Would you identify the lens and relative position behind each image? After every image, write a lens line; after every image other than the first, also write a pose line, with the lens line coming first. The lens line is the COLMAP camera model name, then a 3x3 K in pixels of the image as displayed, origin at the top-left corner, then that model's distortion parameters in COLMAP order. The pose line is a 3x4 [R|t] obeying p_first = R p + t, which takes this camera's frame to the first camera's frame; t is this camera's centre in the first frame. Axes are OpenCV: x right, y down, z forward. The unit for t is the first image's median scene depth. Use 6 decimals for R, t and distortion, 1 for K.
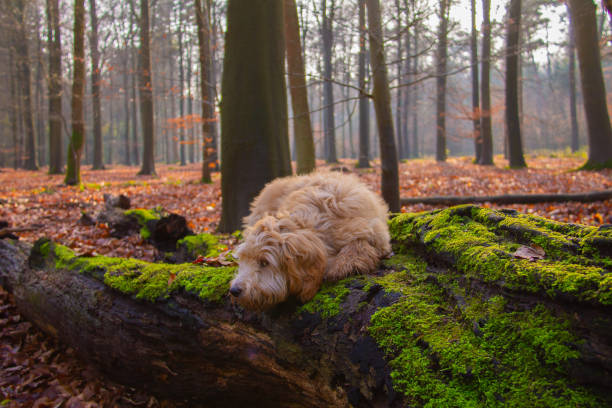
lens RADIAL K [[751.3, 0, 313.9], [0, 751.3, 211.4], [0, 0, 1]] dist [-0.015416, 0.313008]
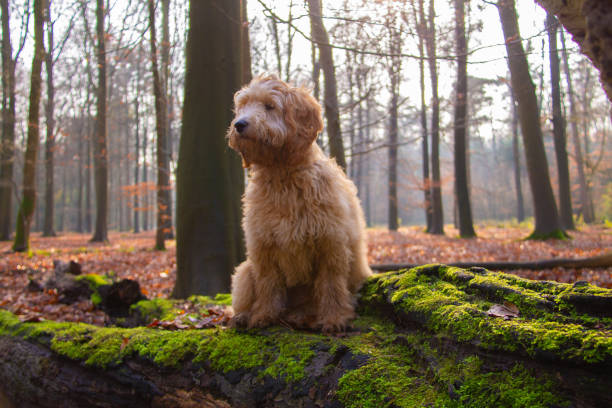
lens RADIAL K [[741.3, 0, 316.1], [0, 741.3, 205.2], [0, 0, 1]] dist [-0.027228, 0.363077]
pose [[0.997762, 0.009244, 0.066229, -0.005595], [-0.002464, 0.994809, -0.101735, 0.005366], [-0.066826, 0.101344, 0.992605, 0.017050]]
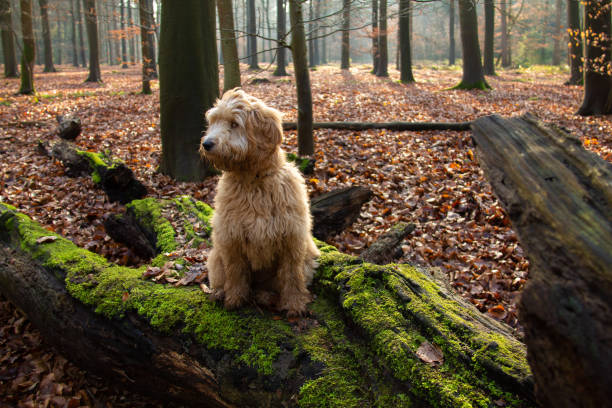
lens RADIAL K [[616.1, 0, 317.0], [0, 616.1, 205.1], [0, 0, 1]] dist [-0.133336, 0.250266]
pose [[0.991782, -0.008871, 0.127634, -0.006490], [-0.015484, 0.981938, 0.188569, -0.113705], [-0.127001, -0.188996, 0.973731, 0.033531]]
